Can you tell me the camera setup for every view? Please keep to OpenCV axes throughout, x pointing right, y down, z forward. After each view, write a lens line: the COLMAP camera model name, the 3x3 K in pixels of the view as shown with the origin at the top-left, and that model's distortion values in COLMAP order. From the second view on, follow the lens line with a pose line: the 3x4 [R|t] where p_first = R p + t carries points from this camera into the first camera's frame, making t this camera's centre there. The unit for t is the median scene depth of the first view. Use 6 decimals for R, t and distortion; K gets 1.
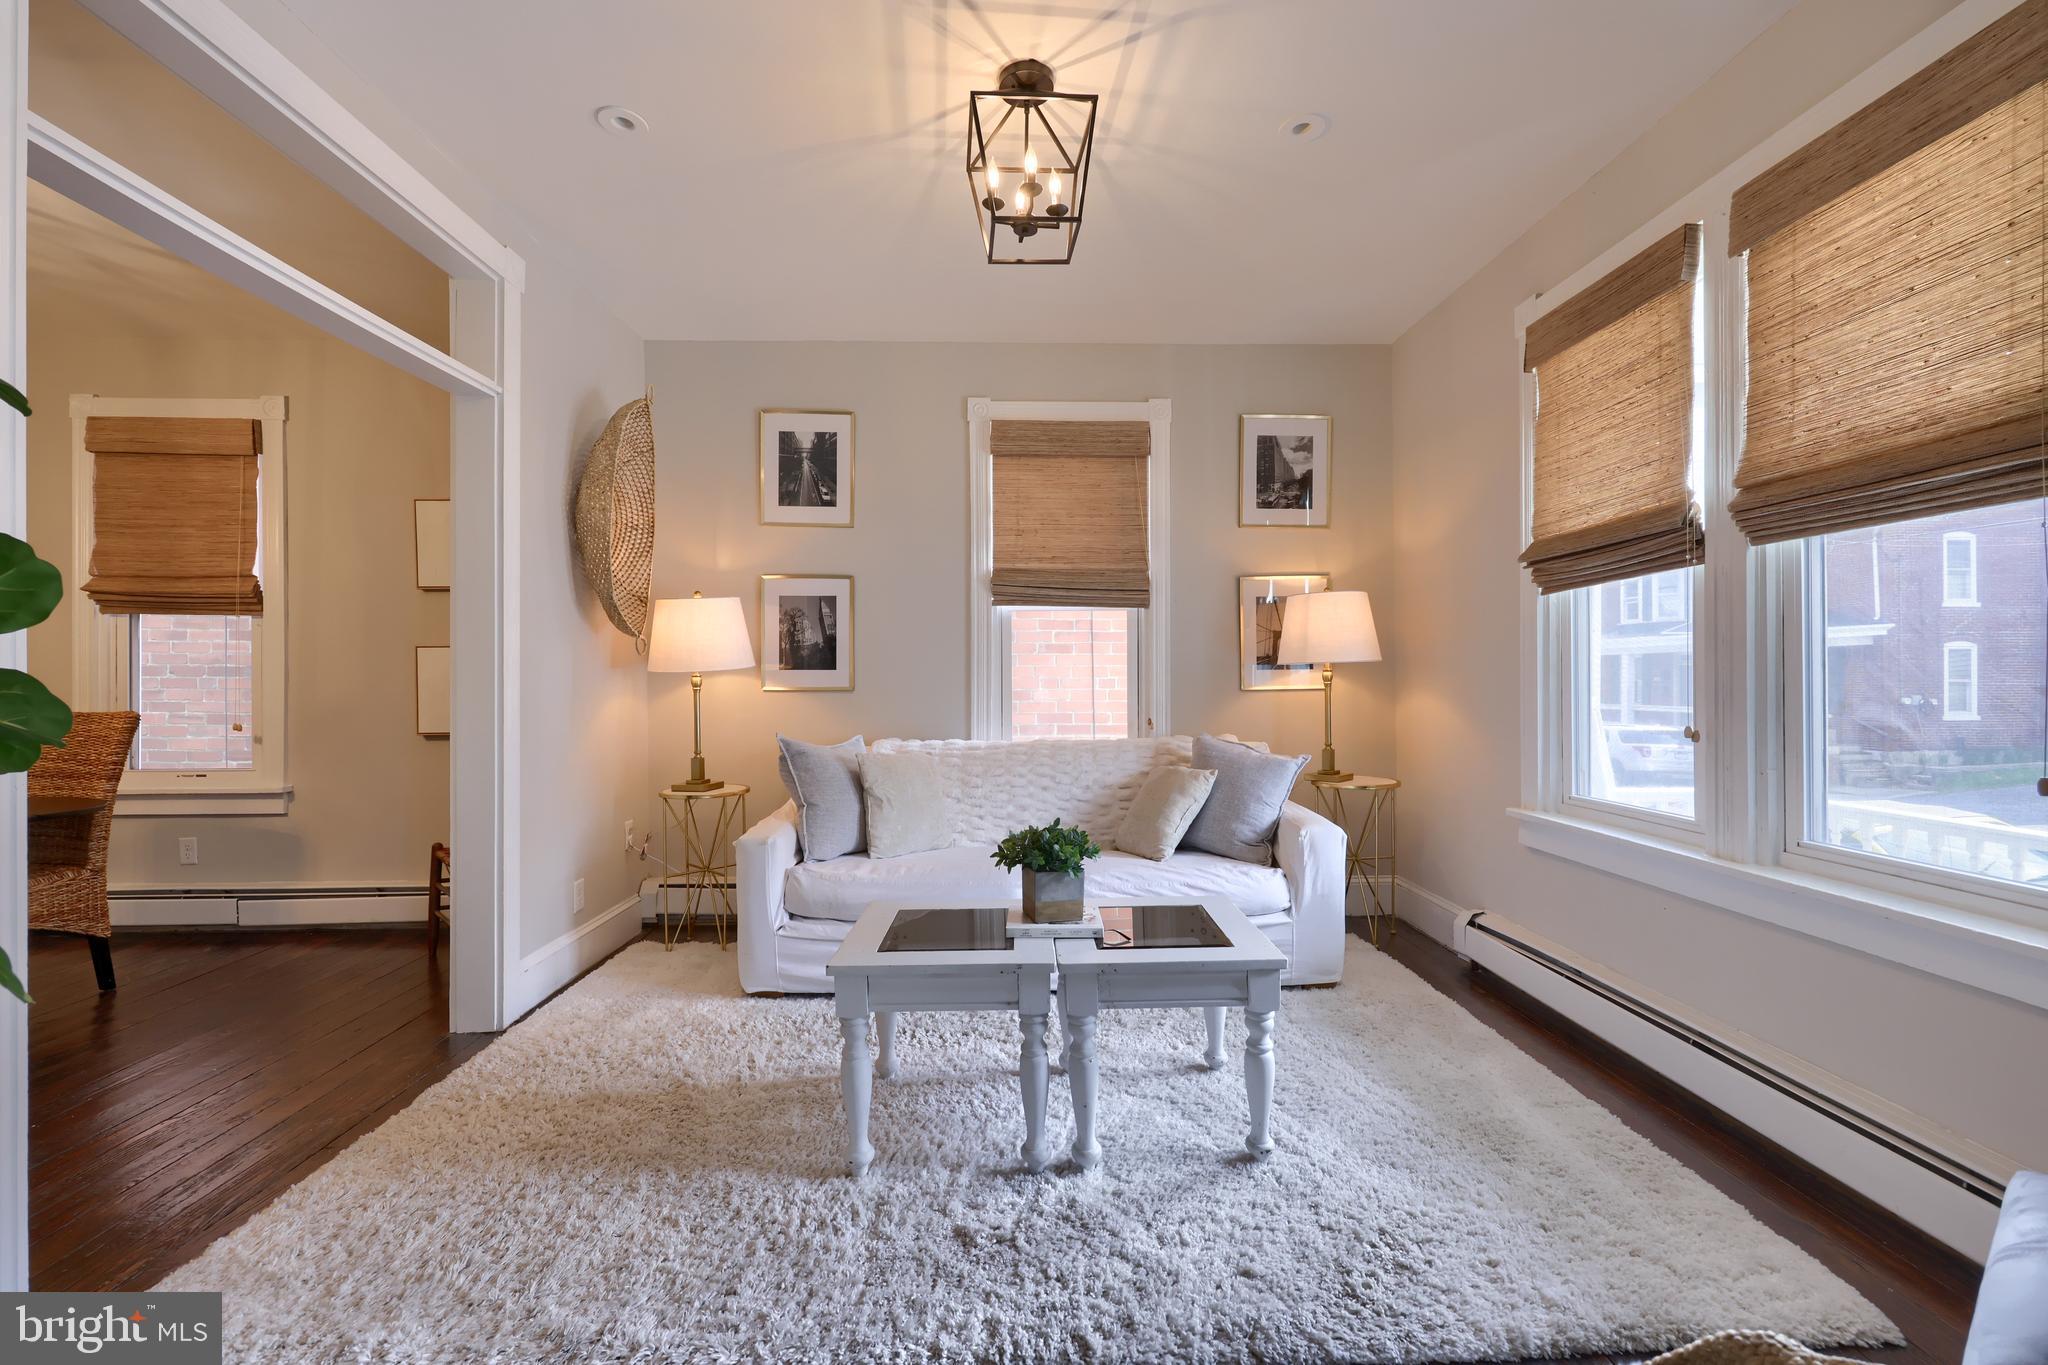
lens RADIAL K [[854.9, 0, 1032.3], [0, 854.9, 675.9], [0, 0, 1]] dist [0.000202, 0.000045]
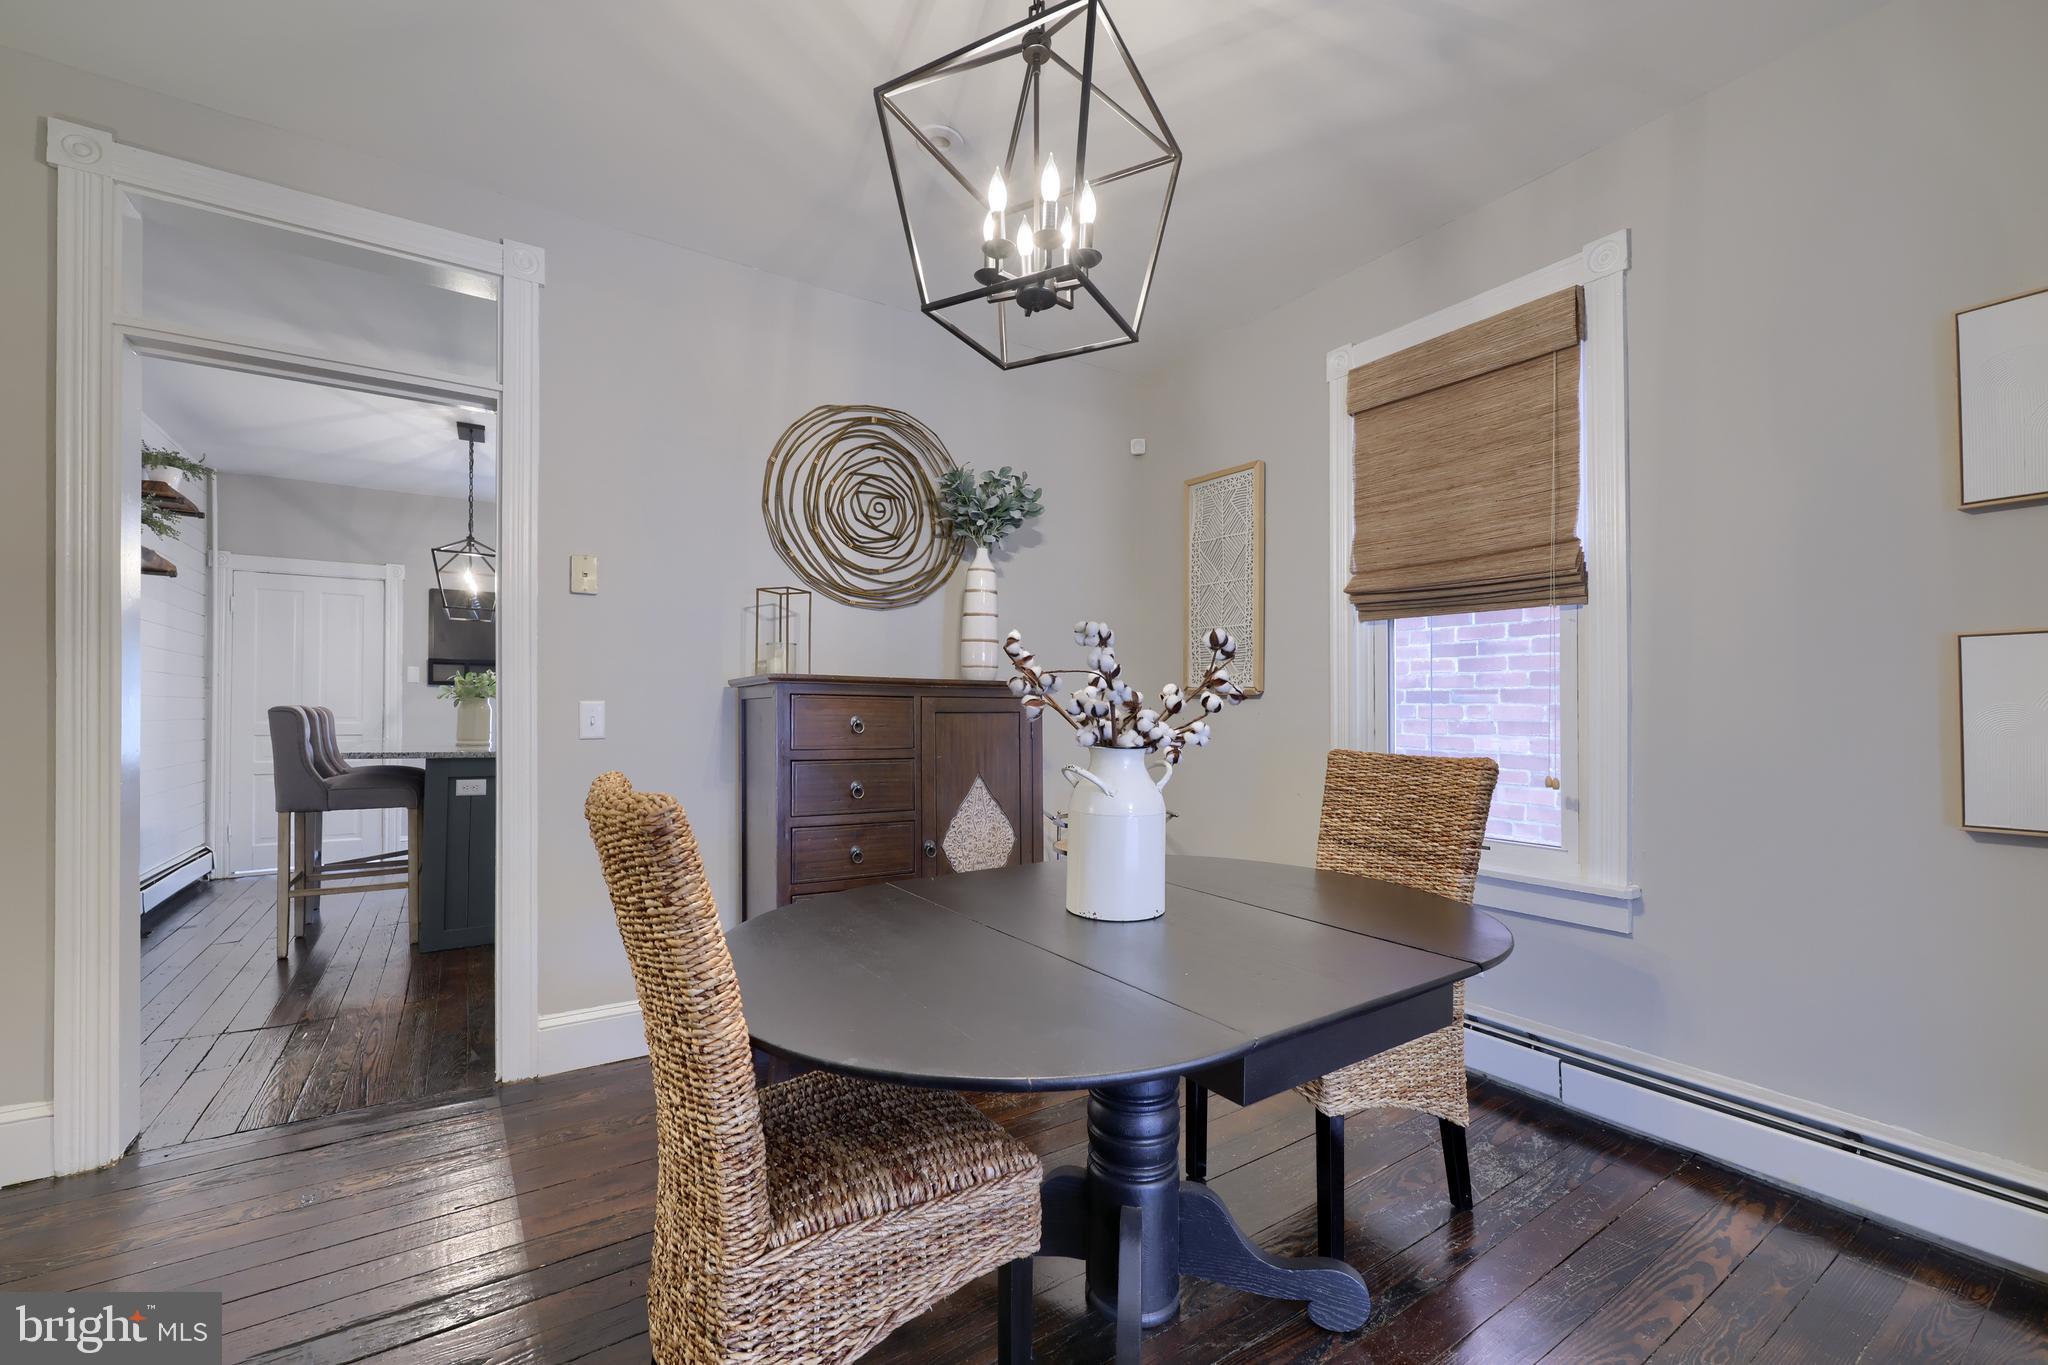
lens RADIAL K [[843.6, 0, 1020.6], [0, 843.6, 703.8], [0, 0, 1]] dist [-0.000422, -0.000054]
pose [[0.521120, -0.002415, -0.853480, -0.599346], [0.002059, 0.999997, -0.001572, 0.002186], [0.853481, -0.000938, 0.521123, 0.339088]]
